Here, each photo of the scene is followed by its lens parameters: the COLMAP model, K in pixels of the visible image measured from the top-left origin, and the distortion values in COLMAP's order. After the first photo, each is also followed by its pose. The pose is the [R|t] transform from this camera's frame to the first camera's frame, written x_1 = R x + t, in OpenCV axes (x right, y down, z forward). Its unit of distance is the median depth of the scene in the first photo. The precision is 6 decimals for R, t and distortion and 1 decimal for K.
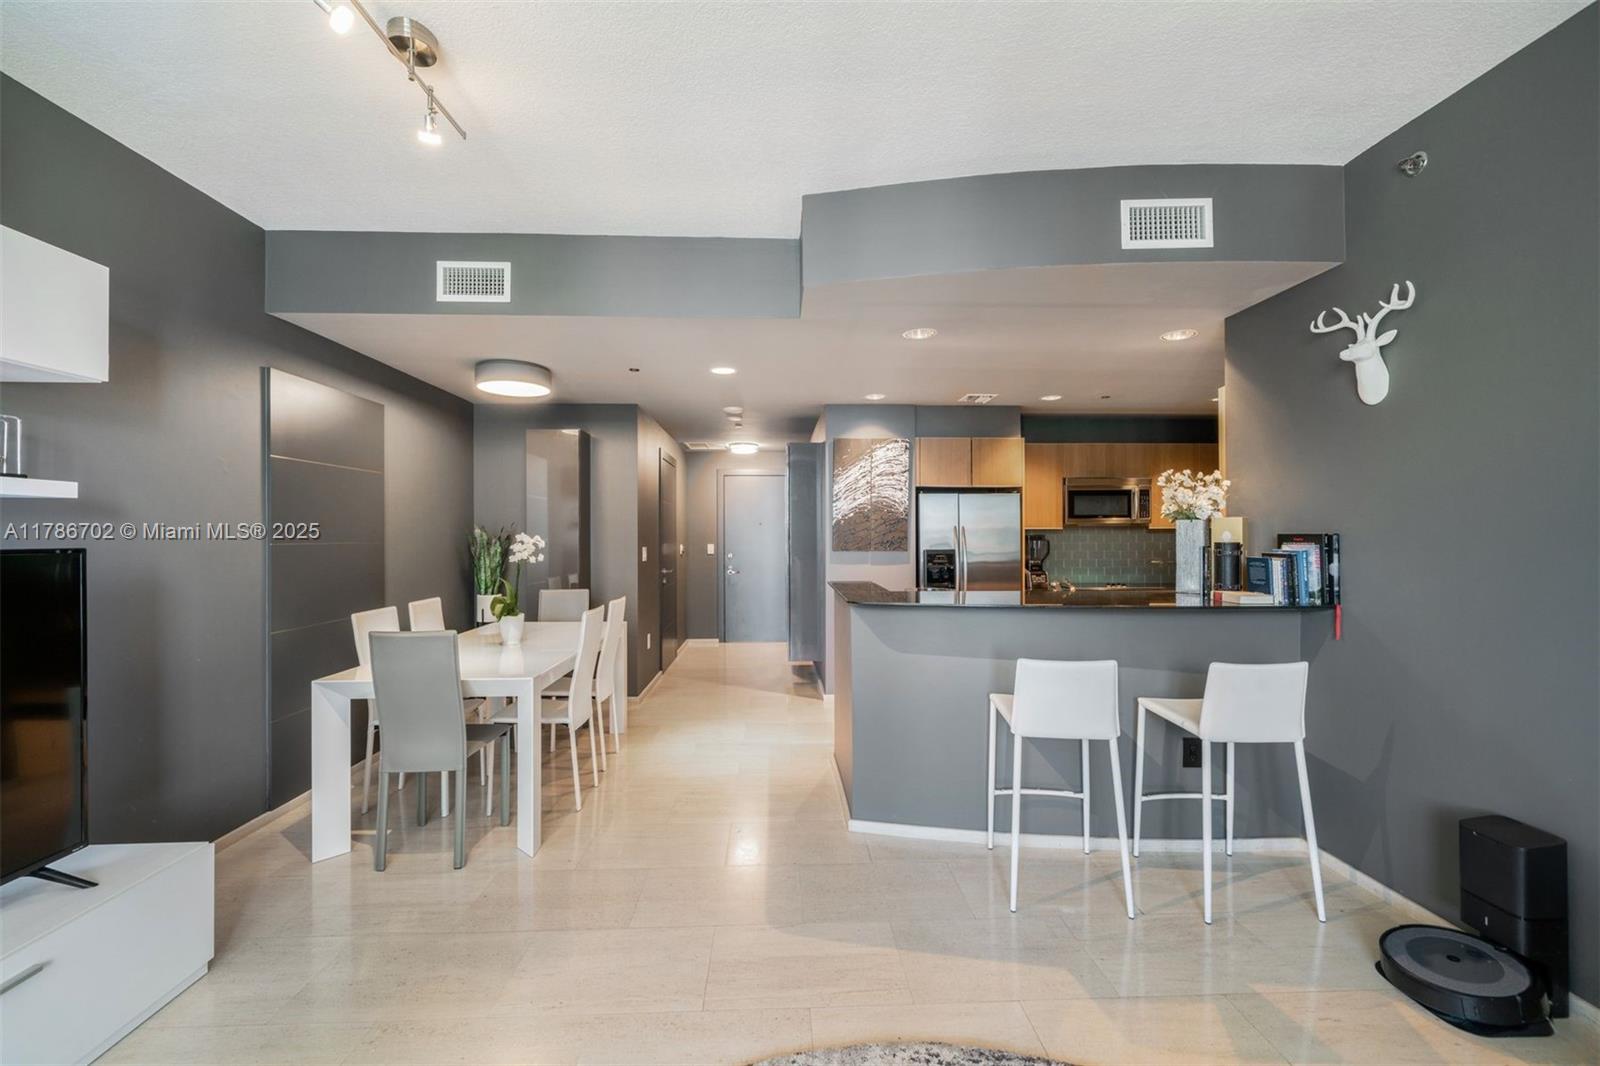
lens RADIAL K [[592.3, 0, 797.4], [0, 592.3, 528.9], [0, 0, 1]] dist [0.001334, 0.000113]
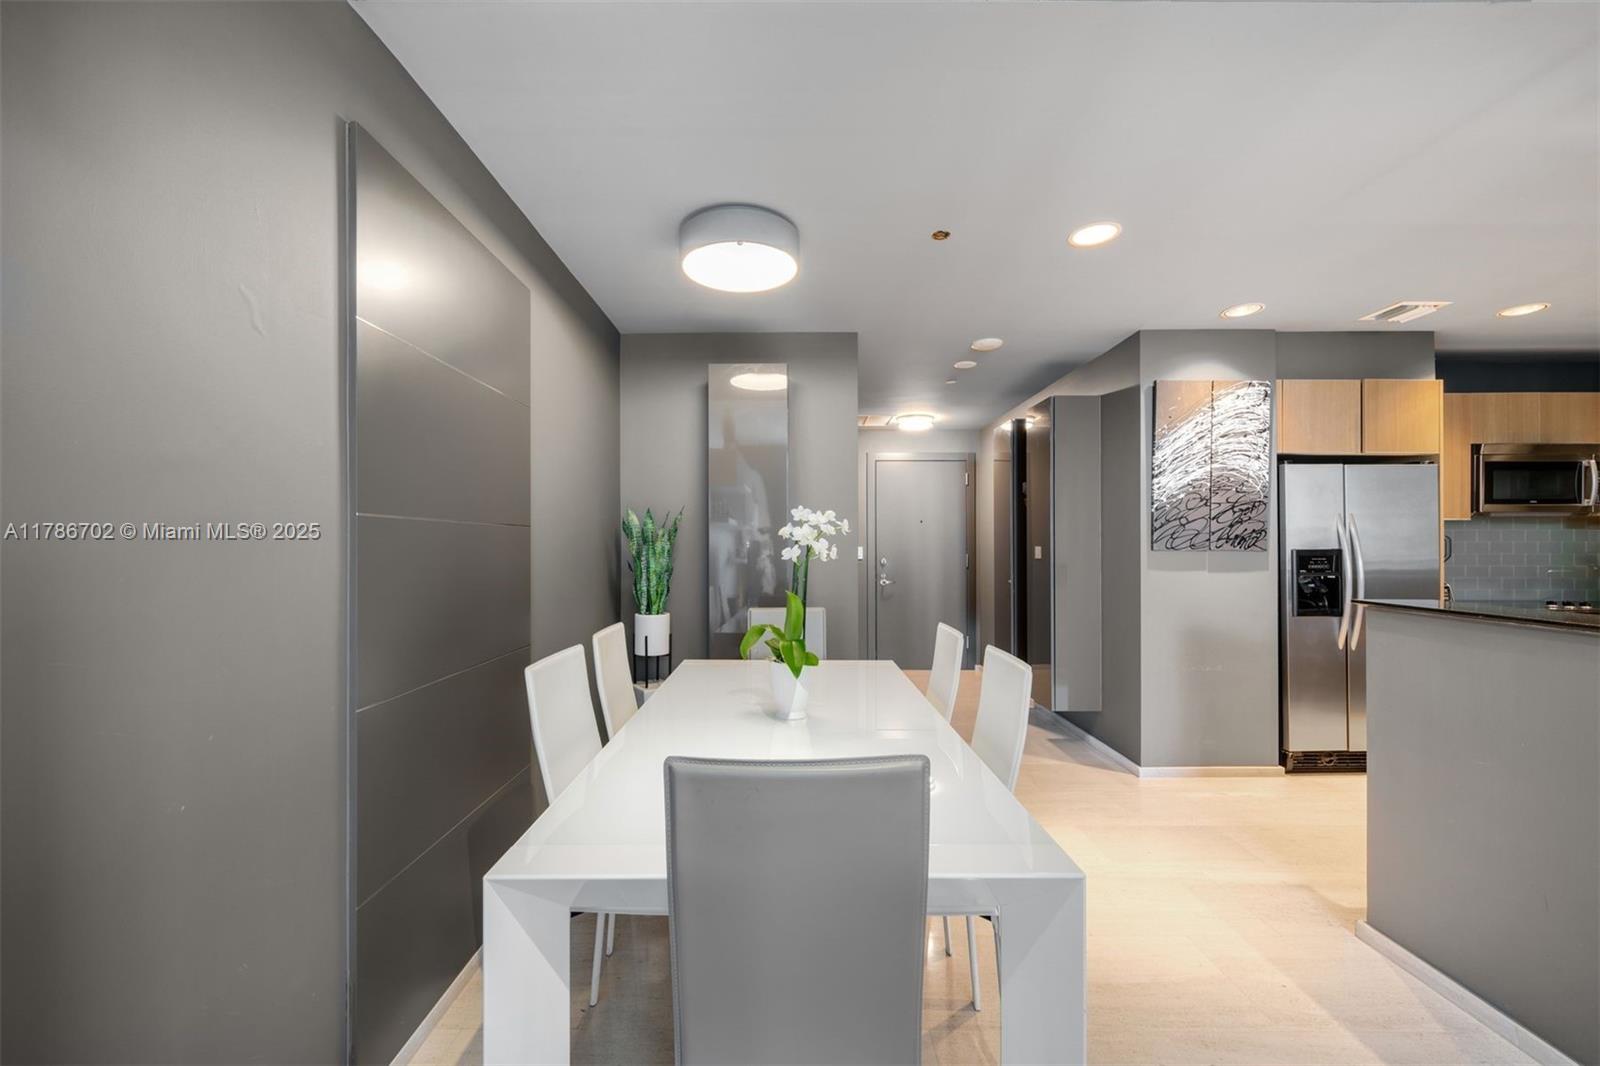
lens RADIAL K [[592.3, 0, 807.9], [0, 592.3, 542.2], [0, 0, 1]] dist [0.001334, 0.000113]
pose [[0.998926, 0.002479, -0.046258, -0.294827], [-0.002238, 0.999984, 0.005258, 0.025226], [0.046270, -0.005149, 0.998916, 0.316880]]
